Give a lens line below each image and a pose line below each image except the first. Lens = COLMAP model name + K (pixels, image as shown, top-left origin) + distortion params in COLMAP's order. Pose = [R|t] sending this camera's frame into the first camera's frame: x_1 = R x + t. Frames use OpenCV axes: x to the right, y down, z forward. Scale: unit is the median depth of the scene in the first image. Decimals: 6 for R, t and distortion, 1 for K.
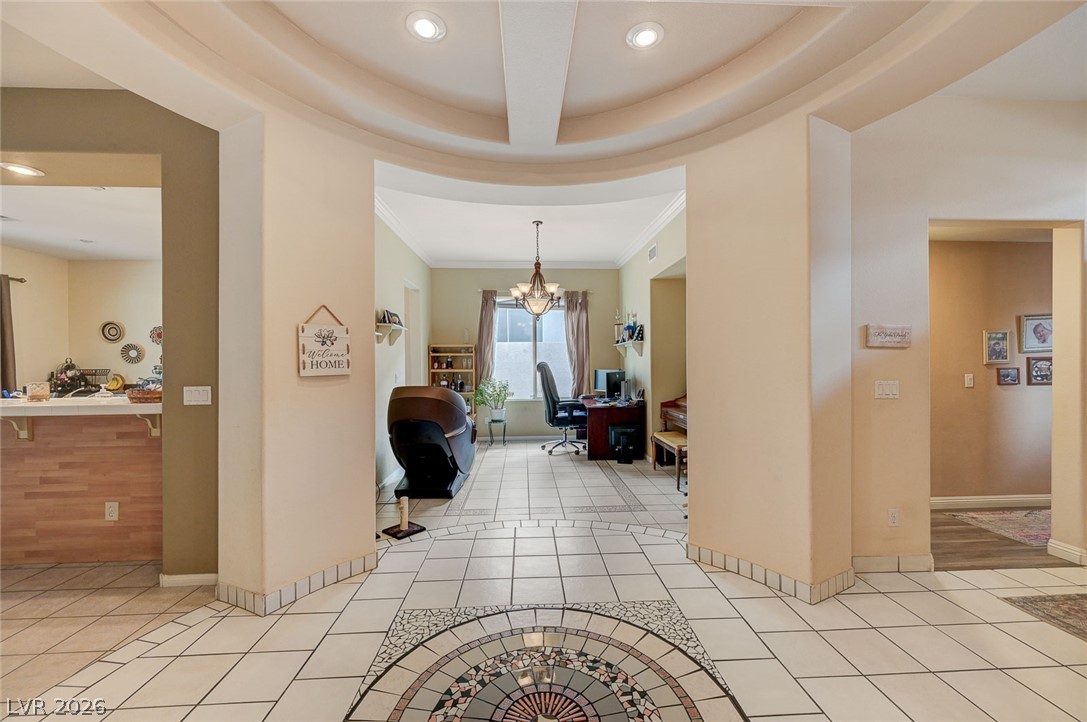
lens RADIAL K [[434.4, 0, 545.3], [0, 434.4, 359.6], [0, 0, 1]] dist [-0.000051, 0.001964]
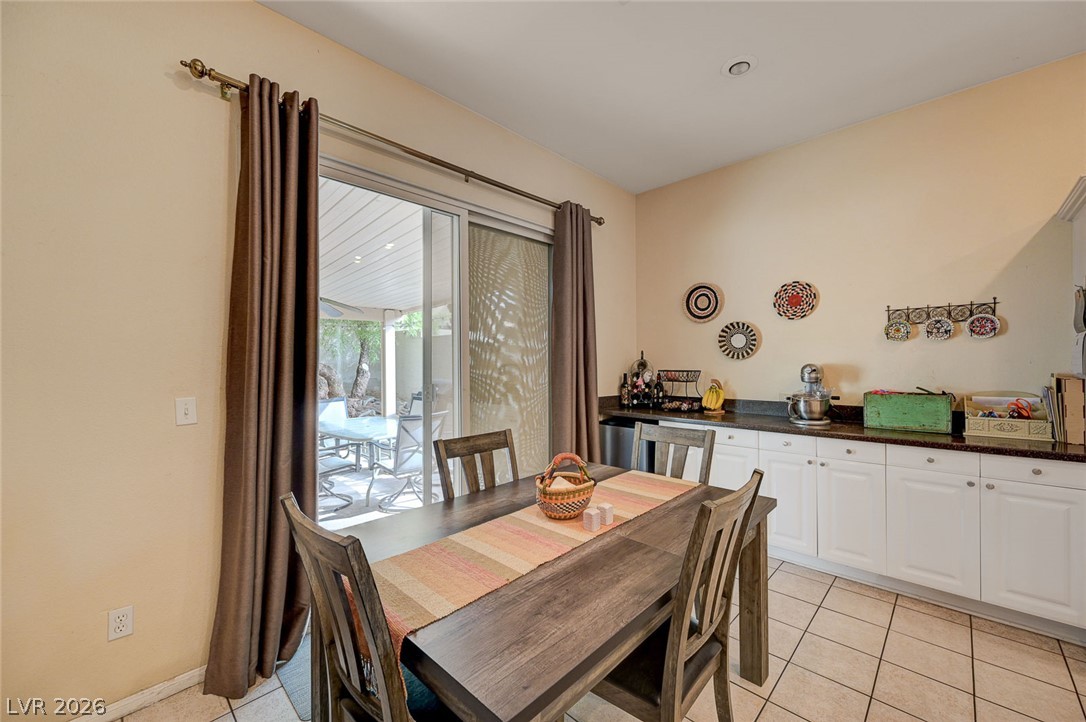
lens RADIAL K [[434.0, 0, 558.2], [0, 434.0, 354.0], [0, 0, 1]] dist [-0.000051, 0.001964]
pose [[0.704548, -0.012891, -0.709539, -1.707446], [0.005901, 0.999907, -0.012308, 0.016350], [0.709632, 0.004484, 0.704559, 1.122872]]
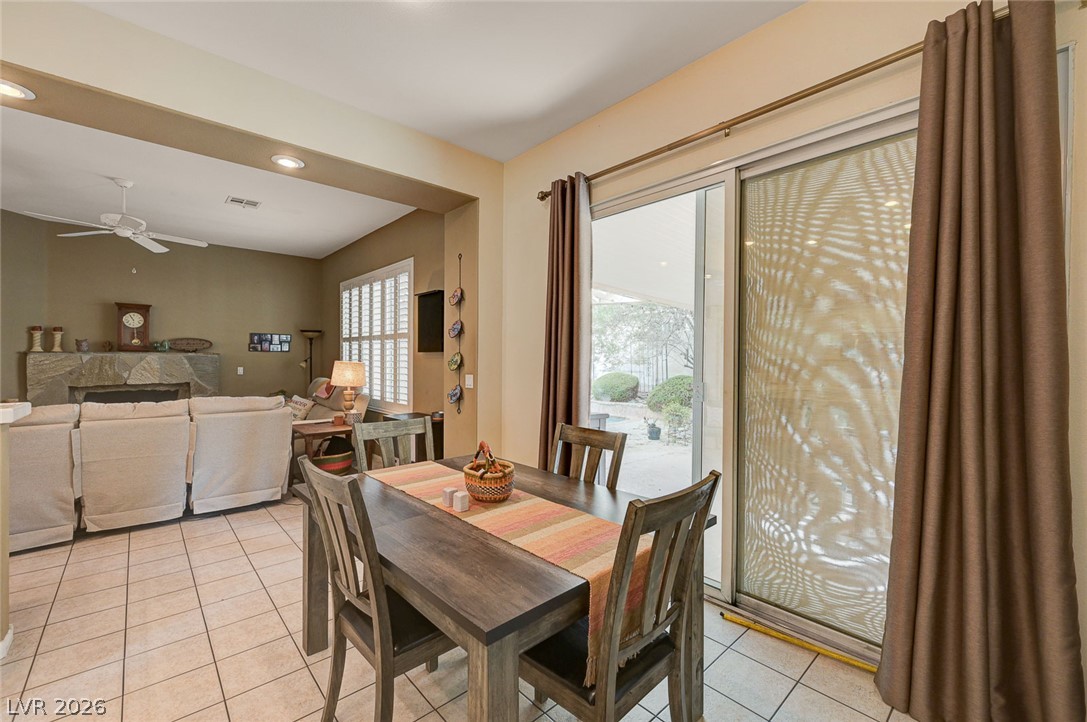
lens RADIAL K [[446.3, 0, 543.5], [0, 446.3, 364.8], [0, 0, 1]] dist [-0.000096, 0.001090]
pose [[-0.764166, 0.014433, -0.644858, -1.753566], [0.001880, 0.999795, 0.020150, 0.014692], [0.645016, 0.014186, -0.764037, 2.050359]]
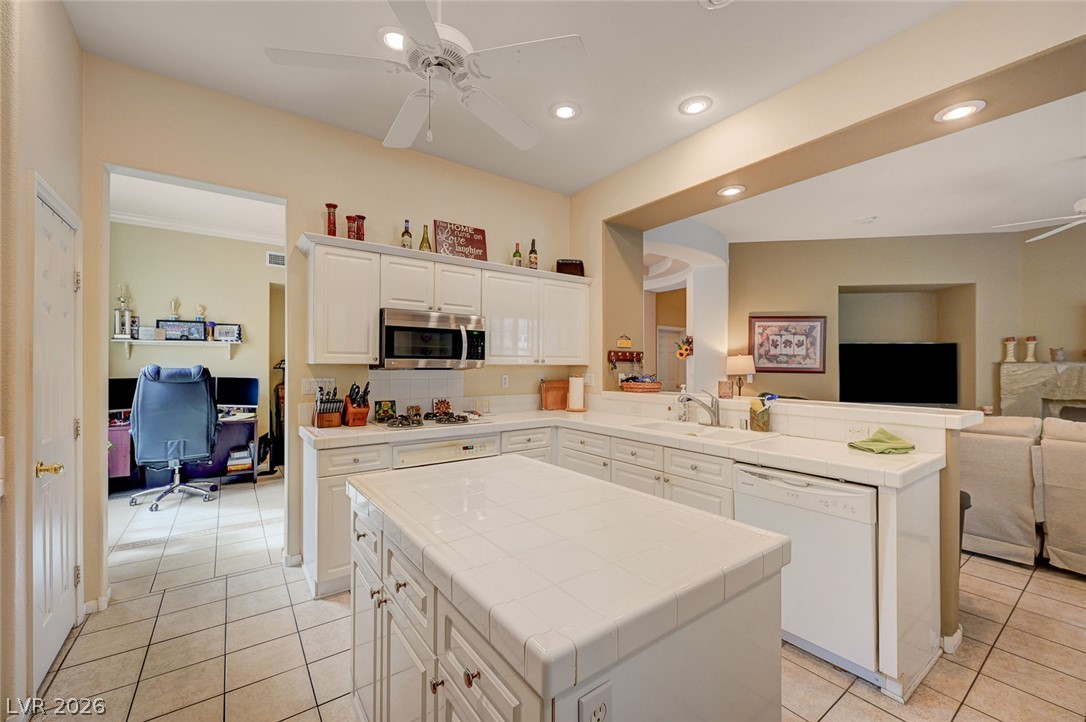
lens RADIAL K [[434.0, 0, 548.9], [0, 434.0, 361.9], [0, 0, 1]] dist [-0.000051, 0.001964]
pose [[-0.559166, 0.011499, 0.828976, -1.779550], [0.000150, 0.999905, -0.013769, 0.017966], [-0.829056, -0.007574, -0.559115, 1.933941]]
